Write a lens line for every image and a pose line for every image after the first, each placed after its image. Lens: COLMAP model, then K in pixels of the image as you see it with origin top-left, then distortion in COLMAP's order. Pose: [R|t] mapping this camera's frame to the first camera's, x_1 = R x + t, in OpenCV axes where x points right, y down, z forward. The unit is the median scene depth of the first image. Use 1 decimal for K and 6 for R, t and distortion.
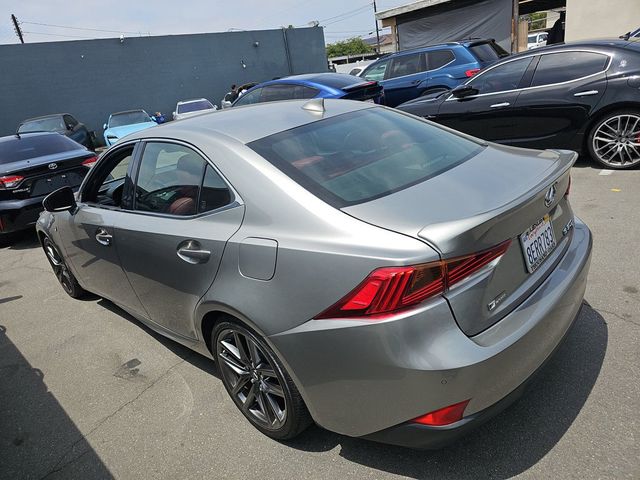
lens RADIAL K [[426.3, 0, 318.5], [0, 426.3, 236.6], [0, 0, 1]] dist [0.055726, -0.048791]
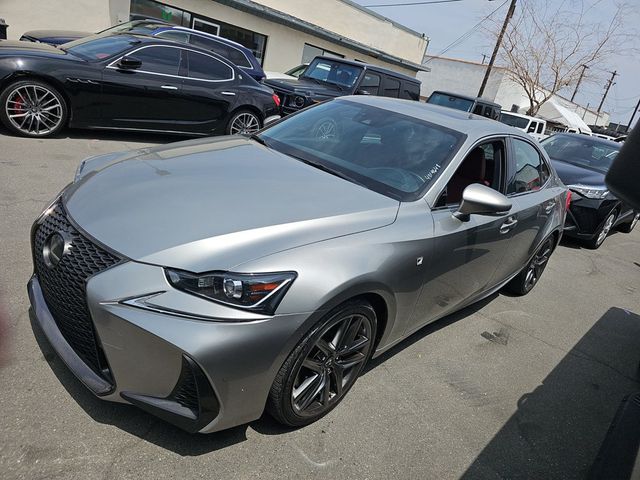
lens RADIAL K [[426.3, 0, 318.5], [0, 426.3, 236.6], [0, 0, 1]] dist [0.055726, -0.048791]
pose [[-0.042429, -0.180968, 0.982573, -1.384142], [0.092465, 0.978527, 0.184215, -0.191141], [-0.994812, 0.098669, -0.024785, 1.367137]]
